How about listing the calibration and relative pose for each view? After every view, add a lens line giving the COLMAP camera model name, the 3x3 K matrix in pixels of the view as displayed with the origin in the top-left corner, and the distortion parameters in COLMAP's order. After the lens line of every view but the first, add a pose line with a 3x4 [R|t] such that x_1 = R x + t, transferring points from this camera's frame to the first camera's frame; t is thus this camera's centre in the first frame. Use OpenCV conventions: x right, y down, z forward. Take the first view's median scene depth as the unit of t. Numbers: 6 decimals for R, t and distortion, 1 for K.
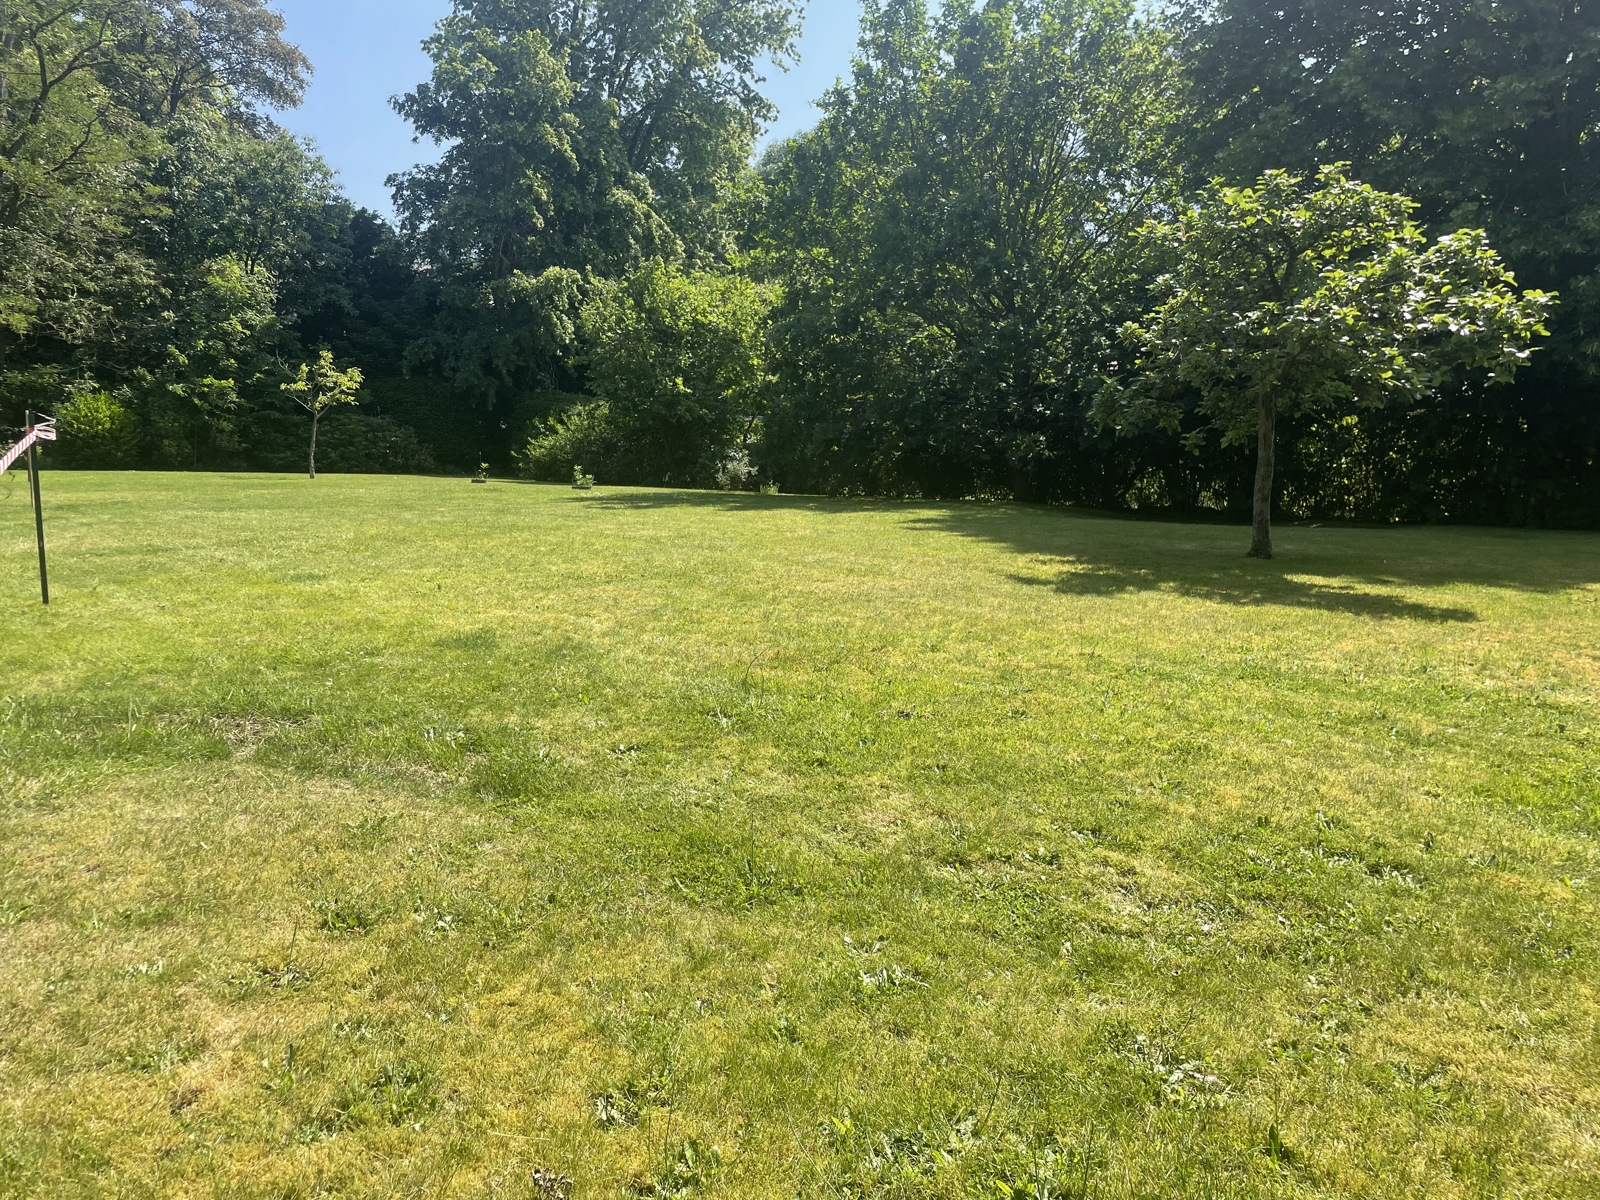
lens RADIAL K [[1241.8, 0, 810.4], [0, 1241.8, 592.9], [0, 0, 1]] dist [-0.011749, -0.012387]
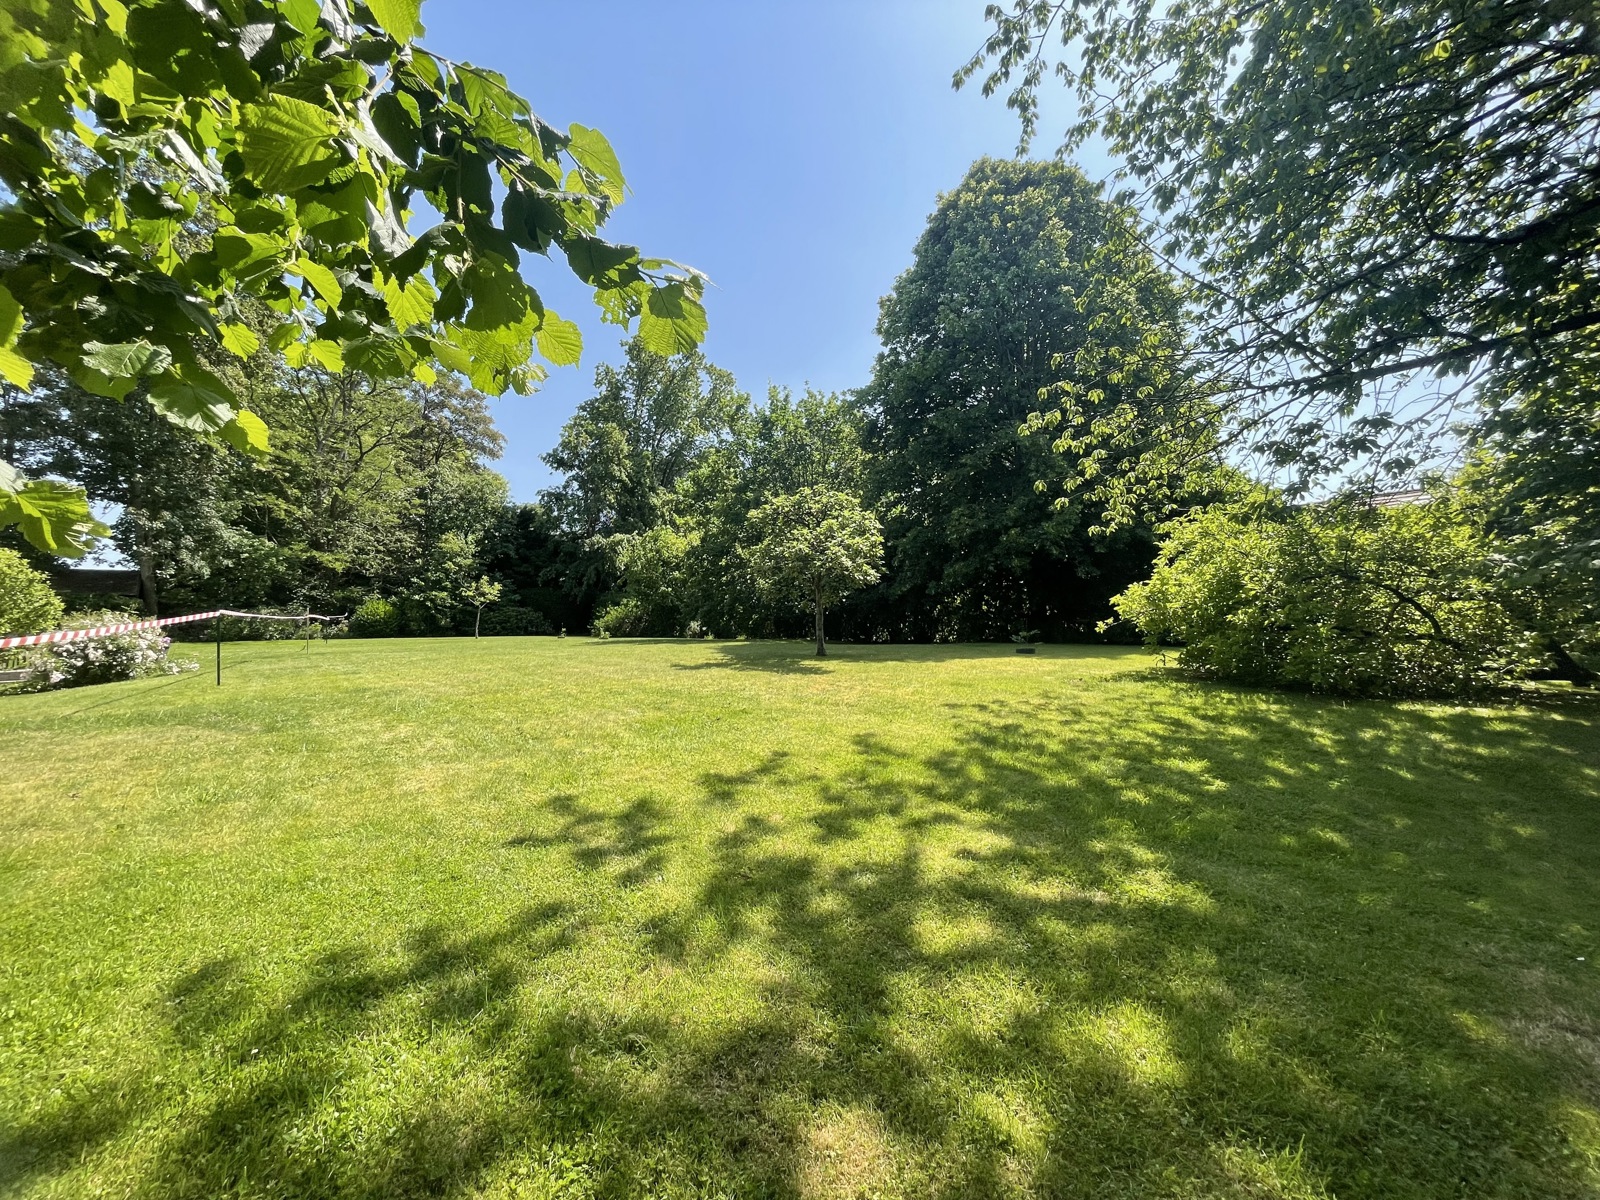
lens RADIAL K [[640.2, 0, 802.6], [0, 640.2, 609.7], [0, 0, 1]] dist [-0.013727, 0.000324]
pose [[0.999234, -0.030481, 0.024544, 0.079258], [0.033394, 0.991123, -0.128687, 0.009546], [-0.020404, 0.129408, 0.991382, -0.039109]]
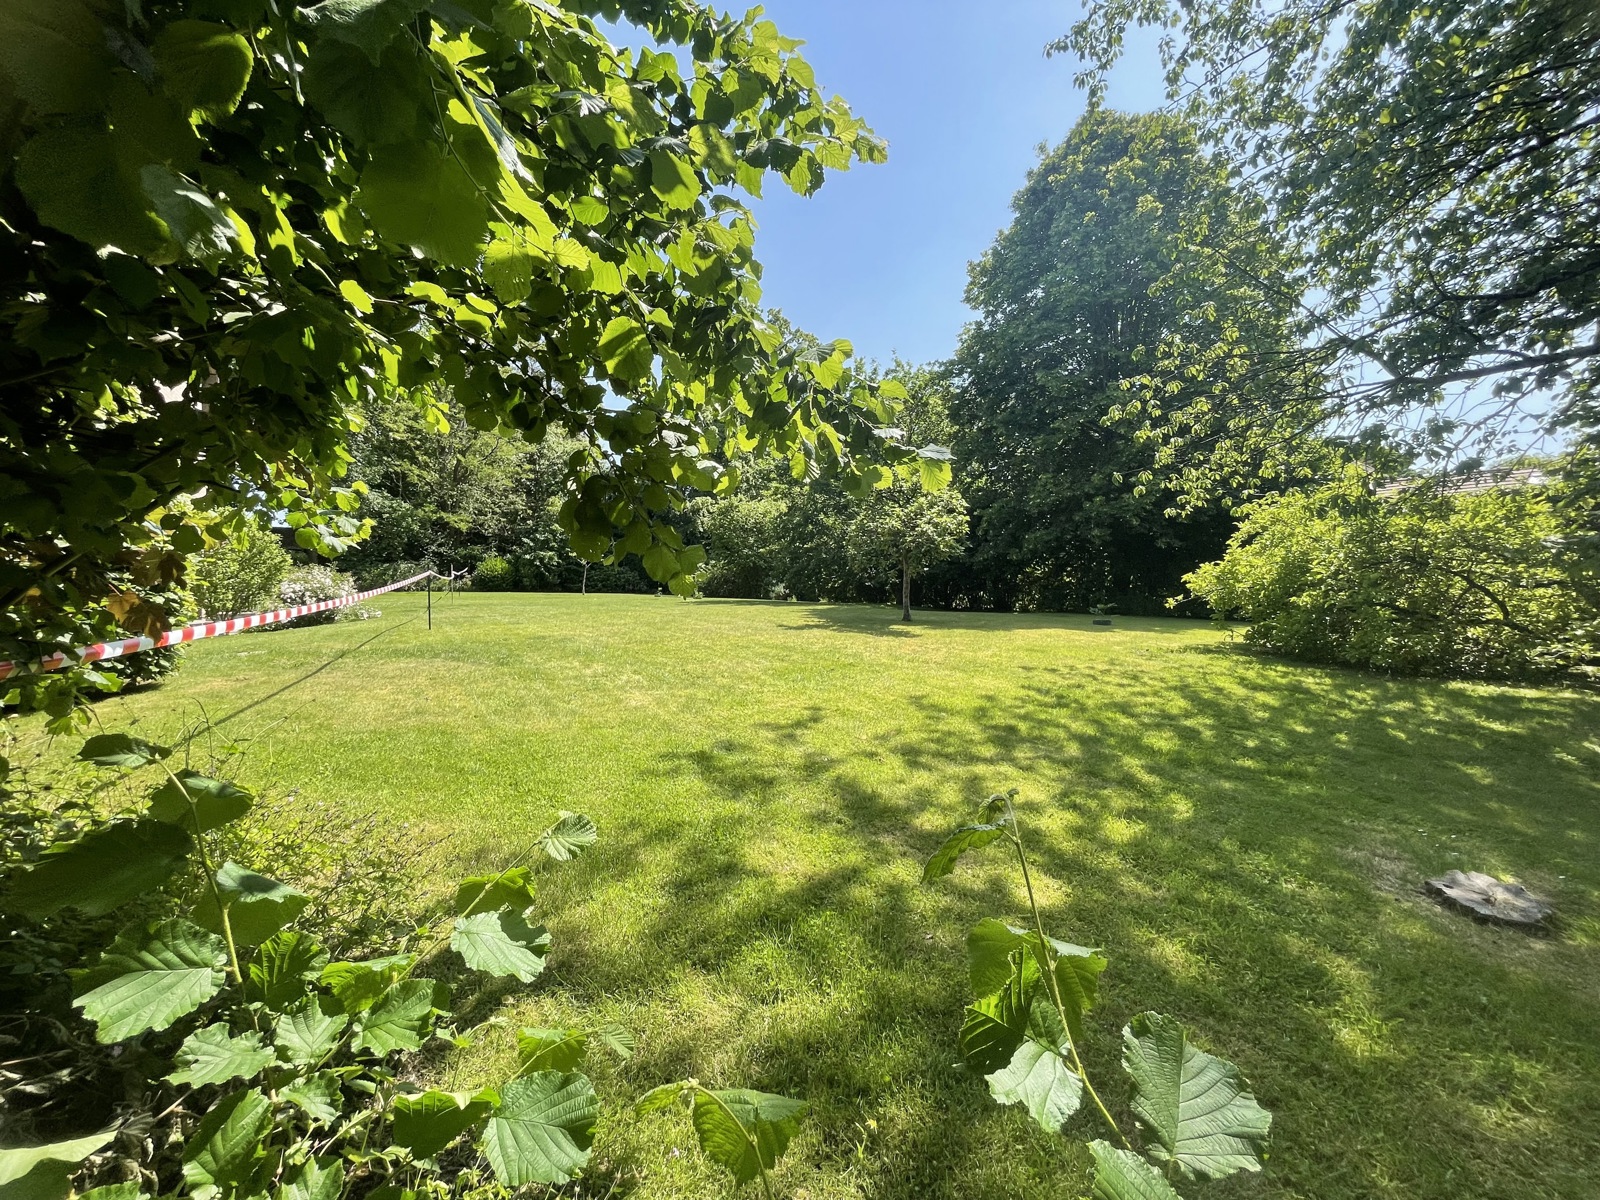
lens RADIAL K [[640.2, 0, 802.4], [0, 640.2, 598.4], [0, 0, 1]] dist [-0.013727, 0.000324]
pose [[0.995367, -0.003697, -0.096076, 0.072809], [-0.005016, 0.995904, -0.090280, 0.011016], [0.096016, 0.090344, 0.991271, -0.071815]]
